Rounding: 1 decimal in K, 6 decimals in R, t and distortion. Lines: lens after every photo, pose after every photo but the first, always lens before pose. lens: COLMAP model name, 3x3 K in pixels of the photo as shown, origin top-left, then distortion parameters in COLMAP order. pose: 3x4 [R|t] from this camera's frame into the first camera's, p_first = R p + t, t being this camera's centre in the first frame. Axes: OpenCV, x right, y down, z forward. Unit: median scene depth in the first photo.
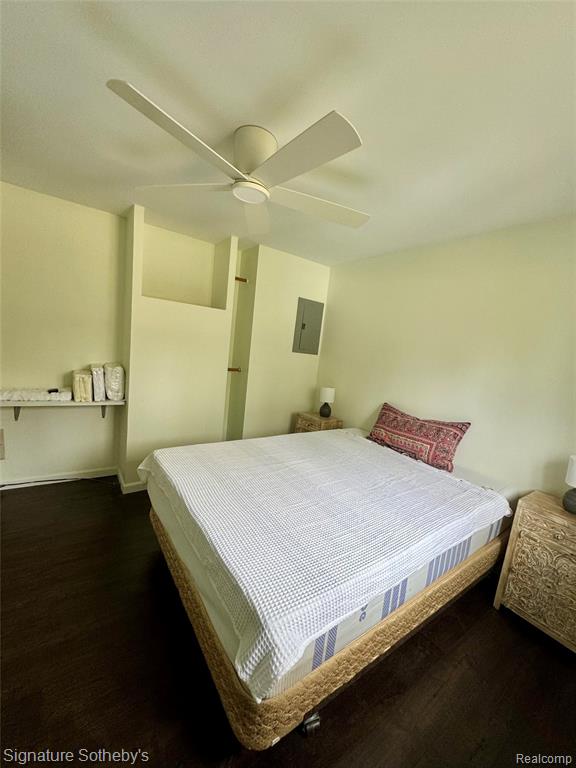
lens RADIAL K [[305.8, 0, 290.0], [0, 305.8, 386.0], [0, 0, 1]] dist [-0.001004, -0.000057]
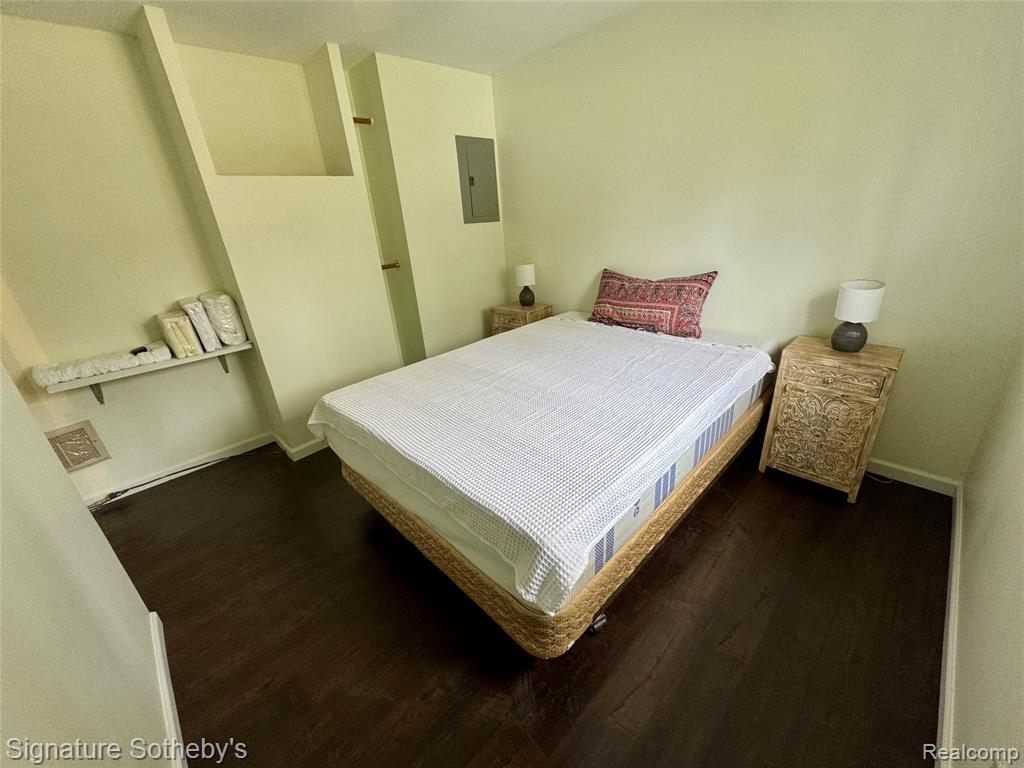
lens RADIAL K [[407.7, 0, 513.2], [0, 407.7, 382.6], [0, 0, 1]] dist [-0.001004, -0.000057]
pose [[0.971001, -0.227013, 0.074983, -0.055962], [0.199873, 0.942910, 0.266406, 0.008003], [-0.131180, -0.243694, 0.960940, 0.001816]]
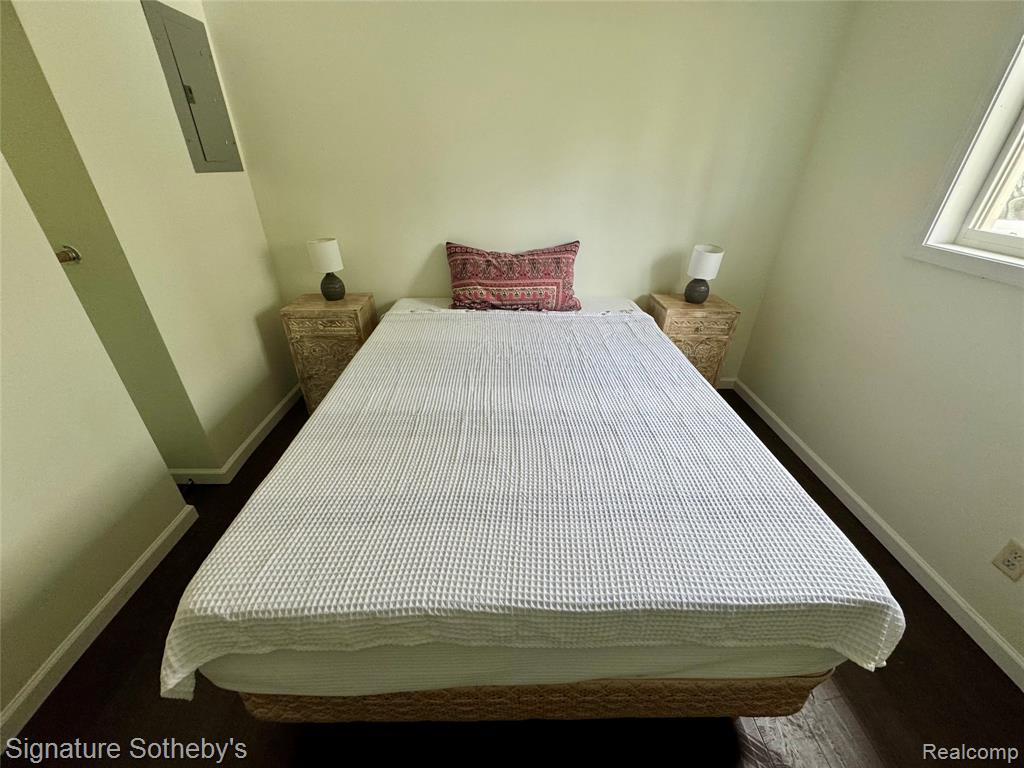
lens RADIAL K [[407.7, 0, 509.6], [0, 407.7, 382.4], [0, 0, 1]] dist [-0.001004, -0.000057]
pose [[0.562339, -0.491245, 0.665171, -0.379274], [0.160917, 0.854042, 0.494691, -0.113228], [-0.811099, -0.171146, 0.559310, 0.495543]]
